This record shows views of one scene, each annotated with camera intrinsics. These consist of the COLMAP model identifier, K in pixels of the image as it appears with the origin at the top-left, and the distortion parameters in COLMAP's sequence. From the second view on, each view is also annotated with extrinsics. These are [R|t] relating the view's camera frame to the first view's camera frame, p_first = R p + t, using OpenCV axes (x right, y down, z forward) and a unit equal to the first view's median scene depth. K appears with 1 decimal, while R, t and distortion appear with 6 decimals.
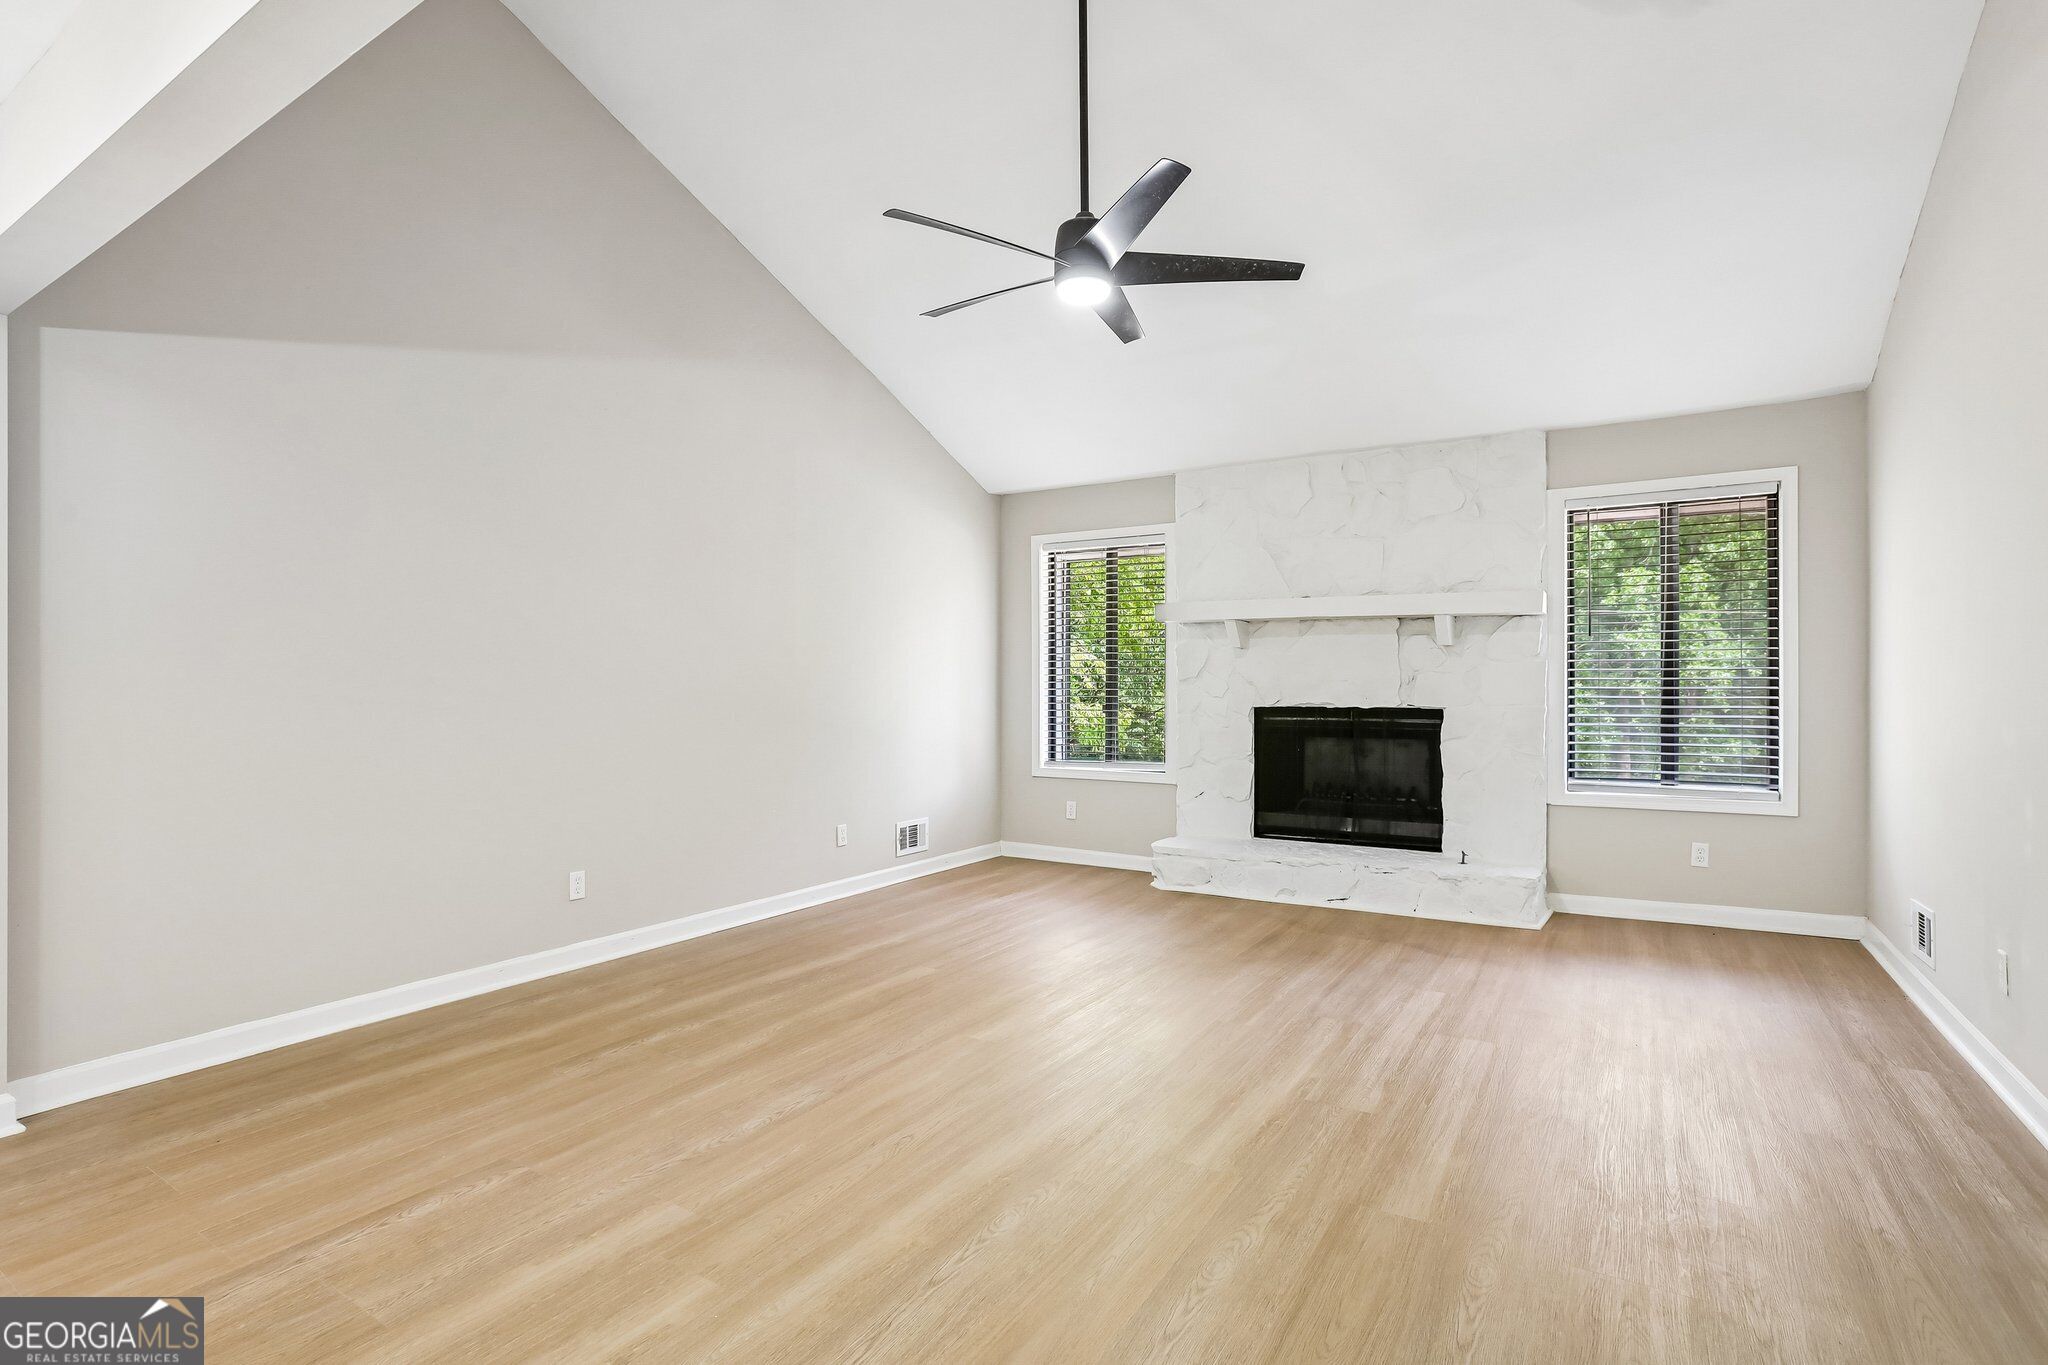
lens RADIAL K [[967.8, 0, 1014.8], [0, 967.8, 682.4], [0, 0, 1]] dist [-0.067020, 0.030399]
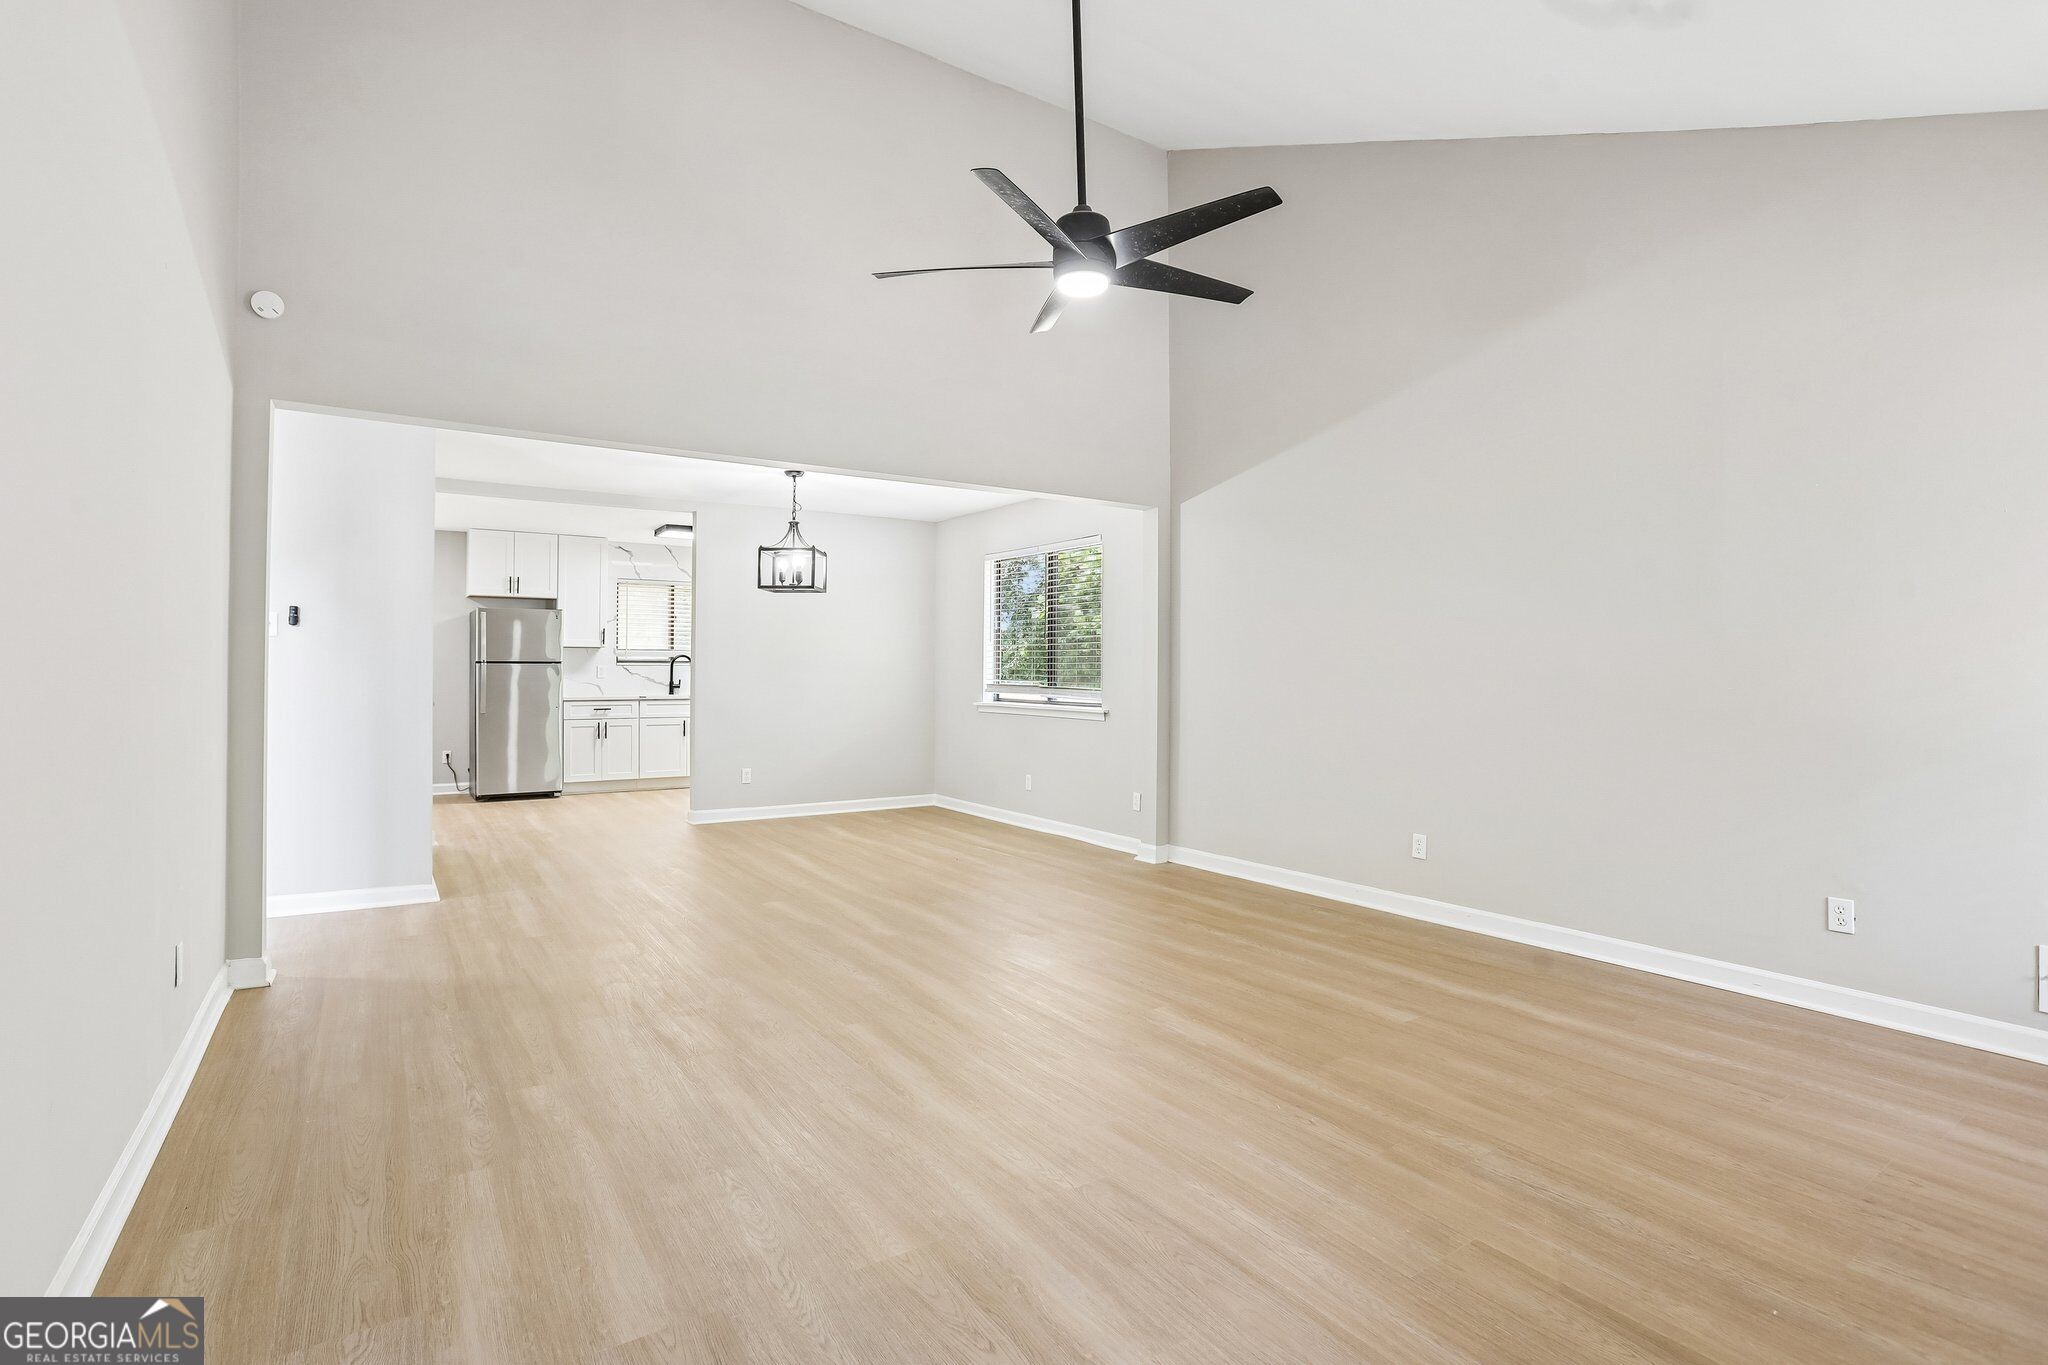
lens RADIAL K [[929.8, 0, 996.8], [0, 929.8, 689.6], [0, 0, 1]] dist [-0.057391, 0.026607]
pose [[-0.393215, 0.018309, -0.919264, 0.890838], [0.002431, 0.999819, 0.018874, 0.005467], [0.919443, 0.005187, -0.393188, 1.166386]]
